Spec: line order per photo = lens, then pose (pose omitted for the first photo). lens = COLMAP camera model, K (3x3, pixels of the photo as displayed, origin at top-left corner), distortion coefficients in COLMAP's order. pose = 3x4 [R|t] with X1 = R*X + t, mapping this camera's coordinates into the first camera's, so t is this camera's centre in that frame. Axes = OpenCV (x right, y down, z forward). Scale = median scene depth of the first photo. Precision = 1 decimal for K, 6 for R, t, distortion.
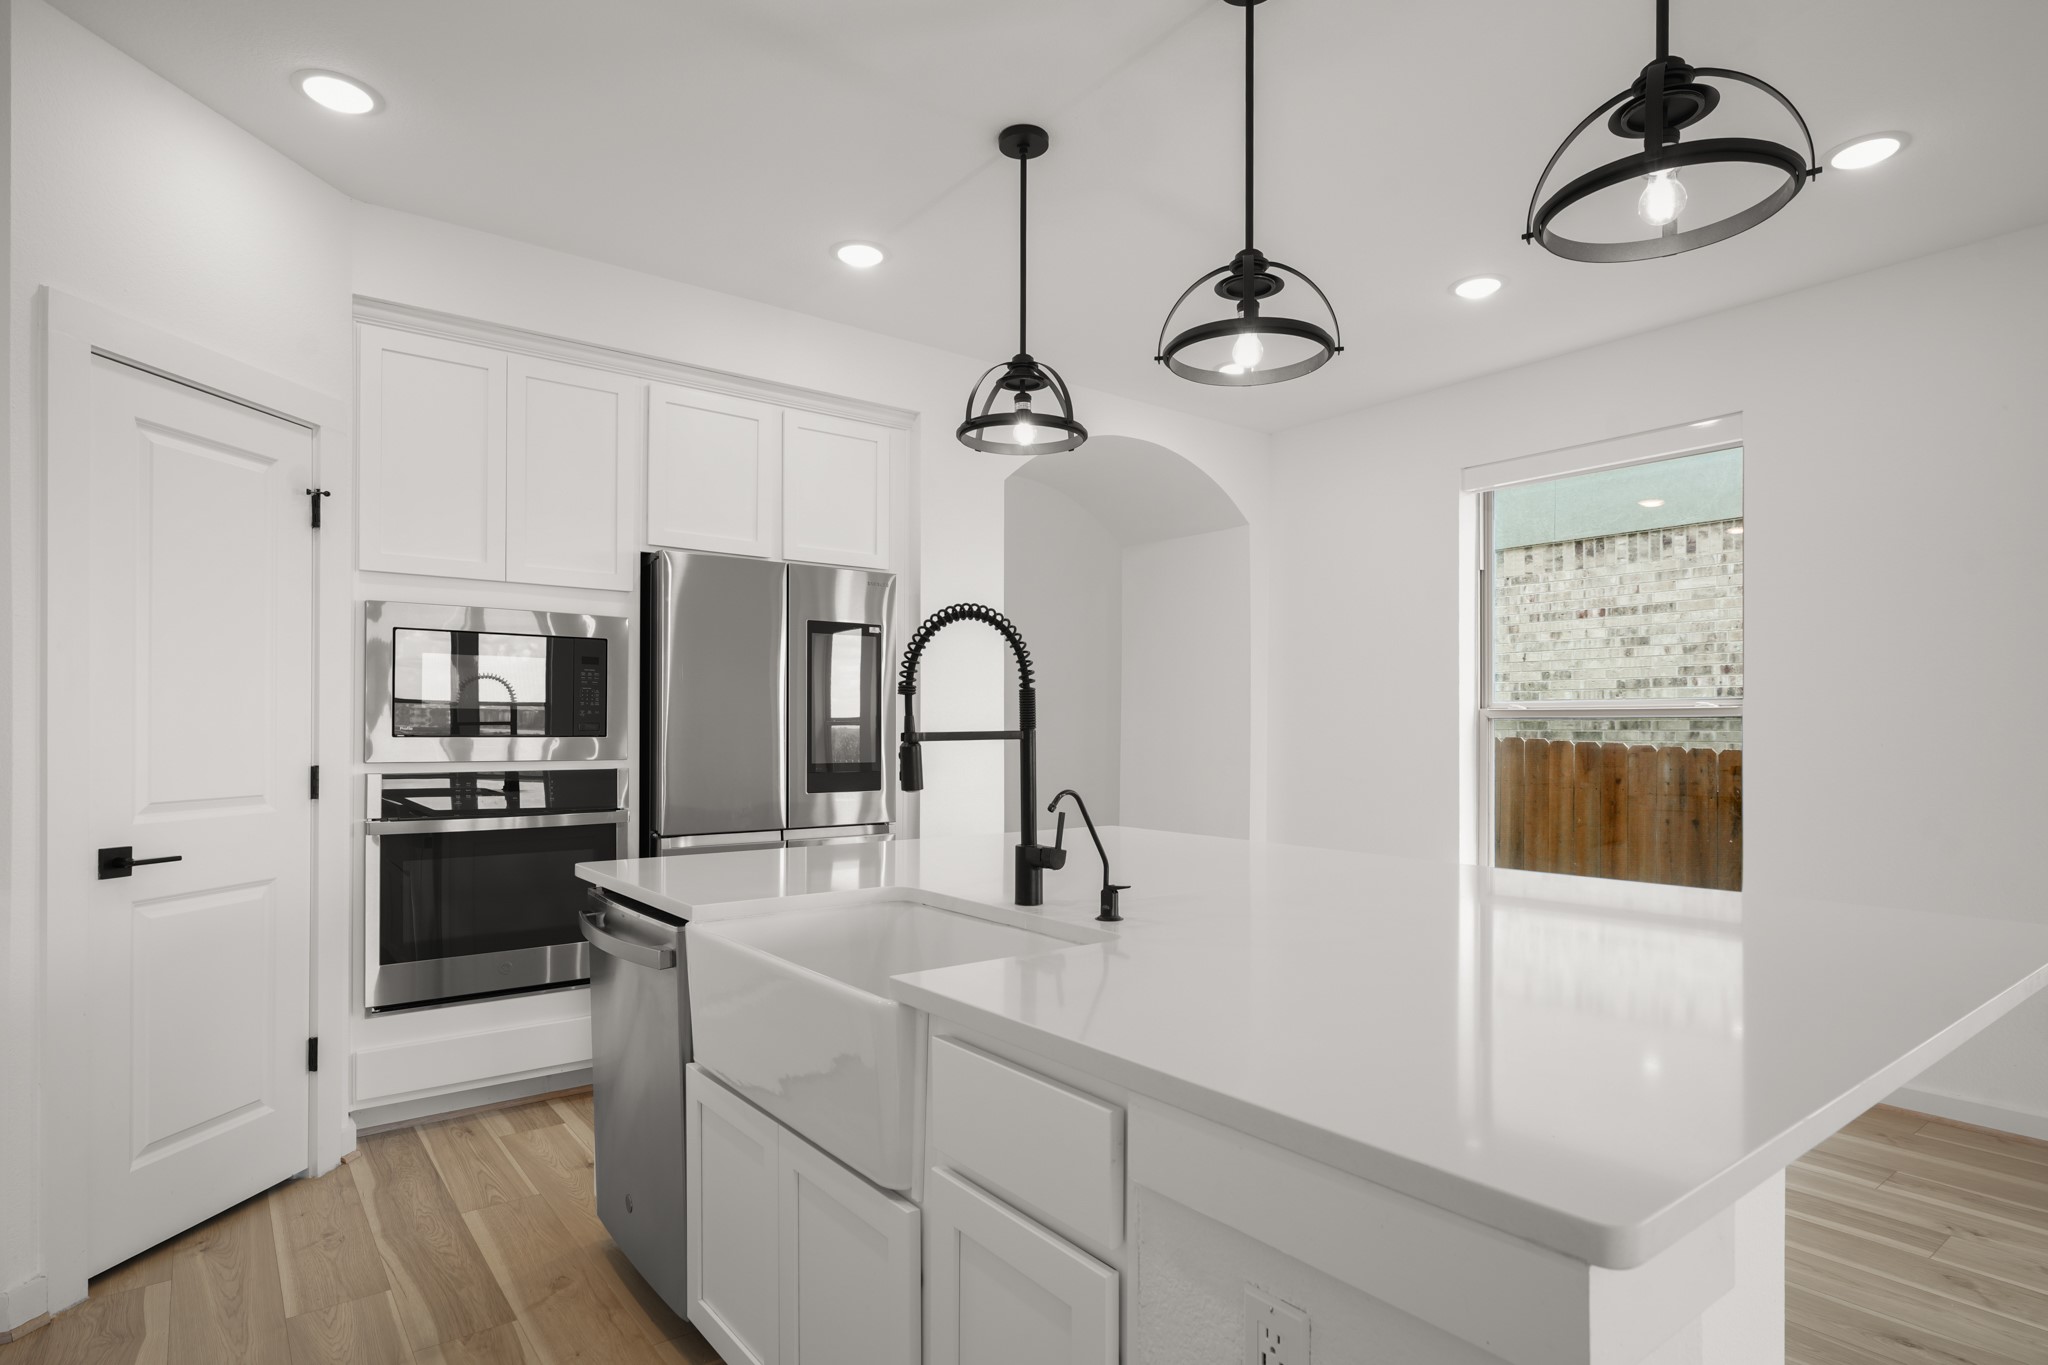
lens RADIAL K [[1076.3, 0, 1026.1], [0, 1076.3, 752.4], [0, 0, 1]] dist [-0.005364, -0.001072]
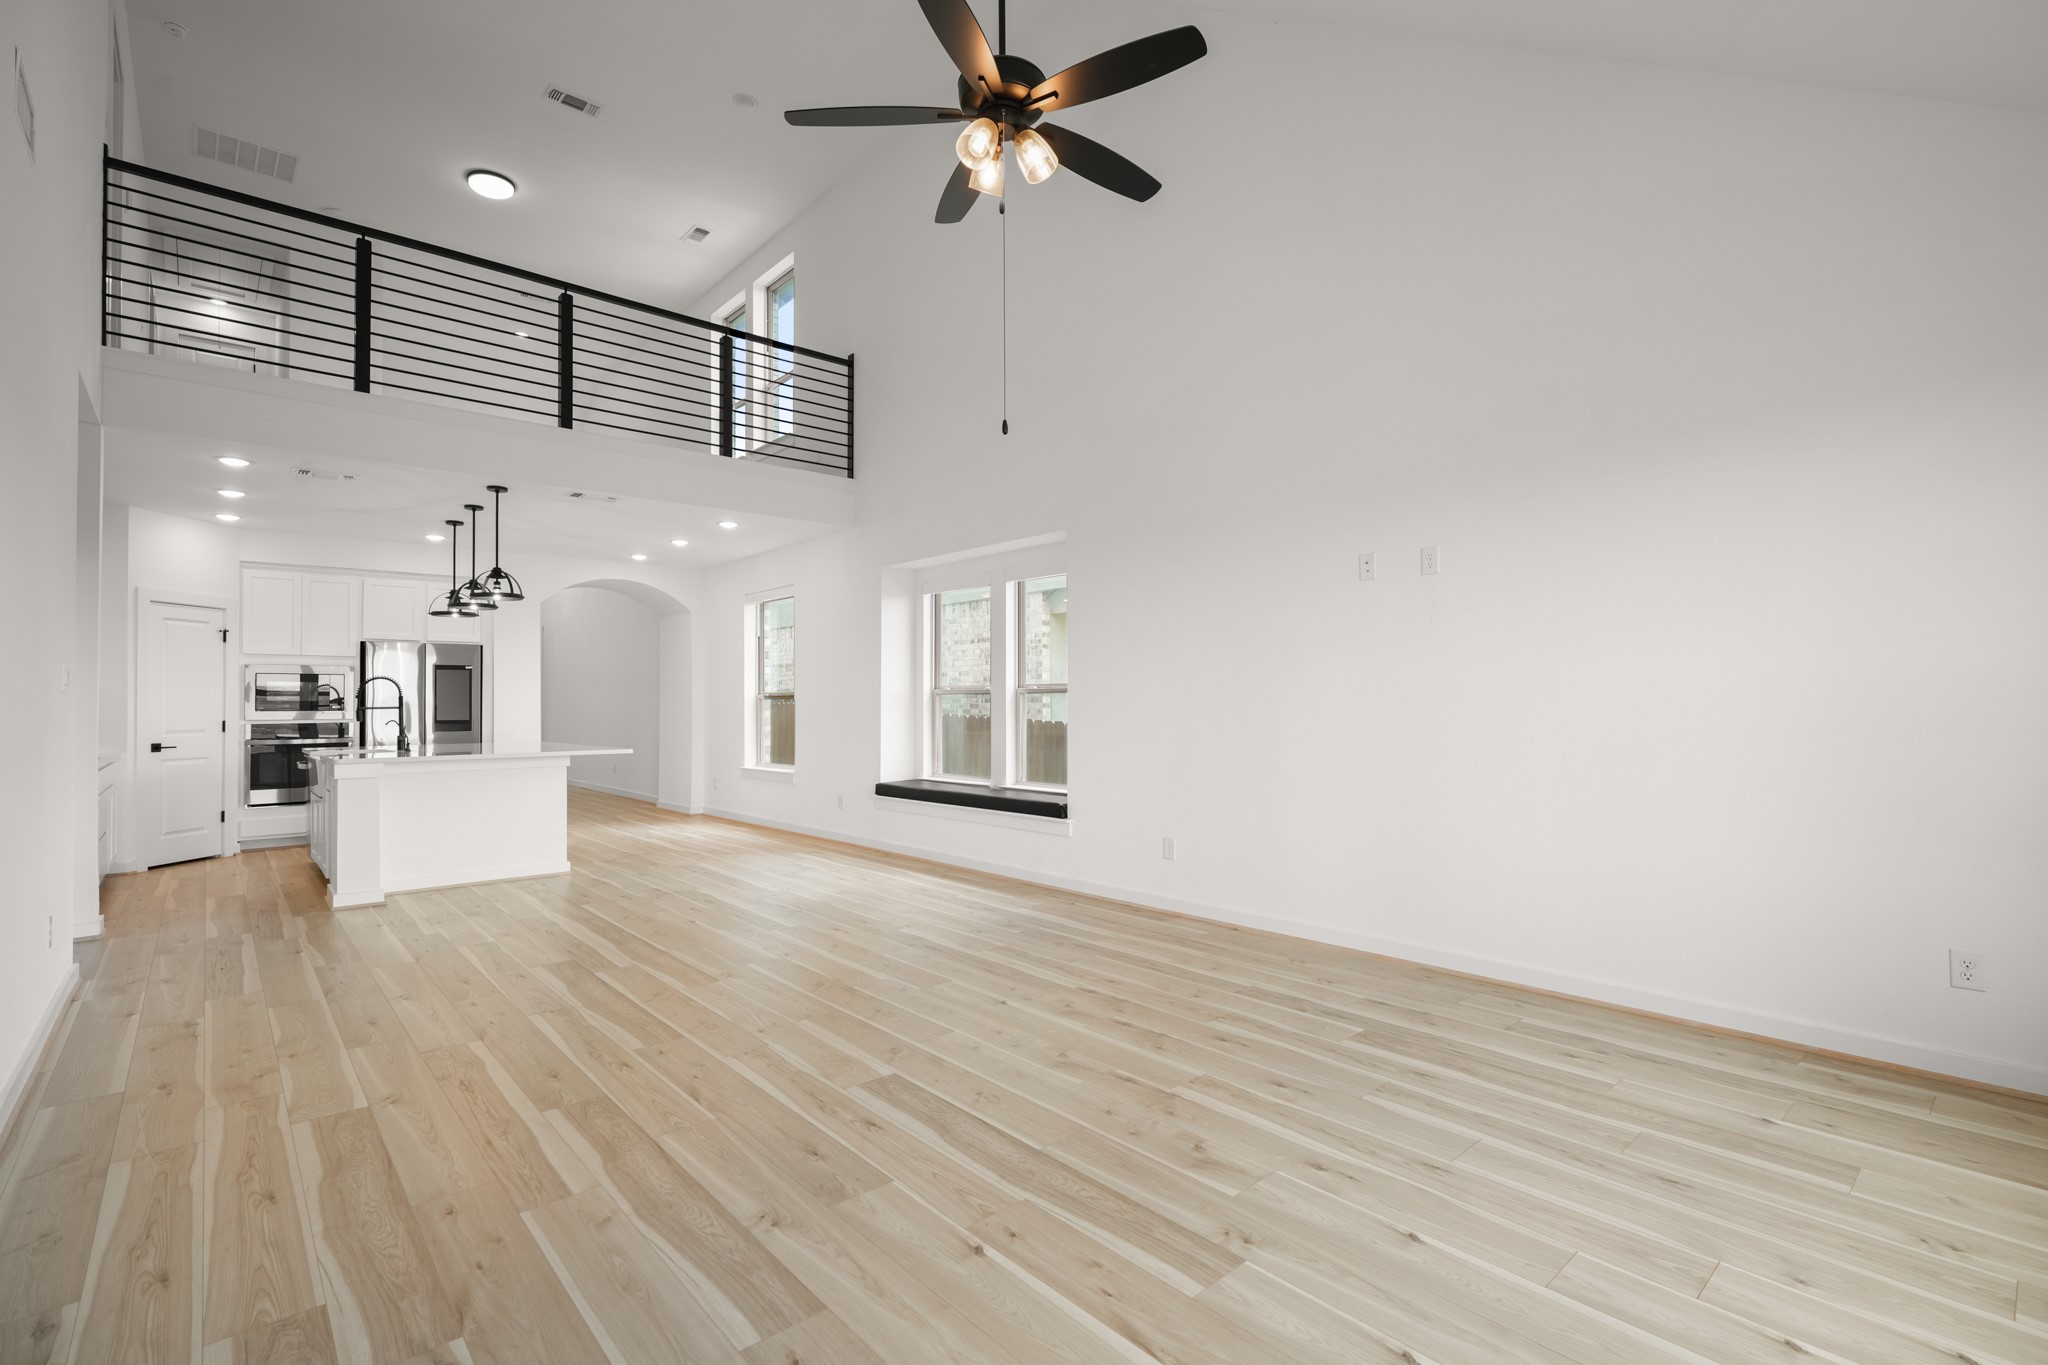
lens RADIAL K [[945.5, 0, 1025.2], [0, 945.5, 708.8], [0, 0, 1]] dist [-0.001214, -0.000090]
pose [[0.998532, -0.006802, 0.053728, 1.266592], [0.007608, 0.999861, -0.014813, 0.033267], [-0.053620, 0.015200, 0.998446, -1.556511]]
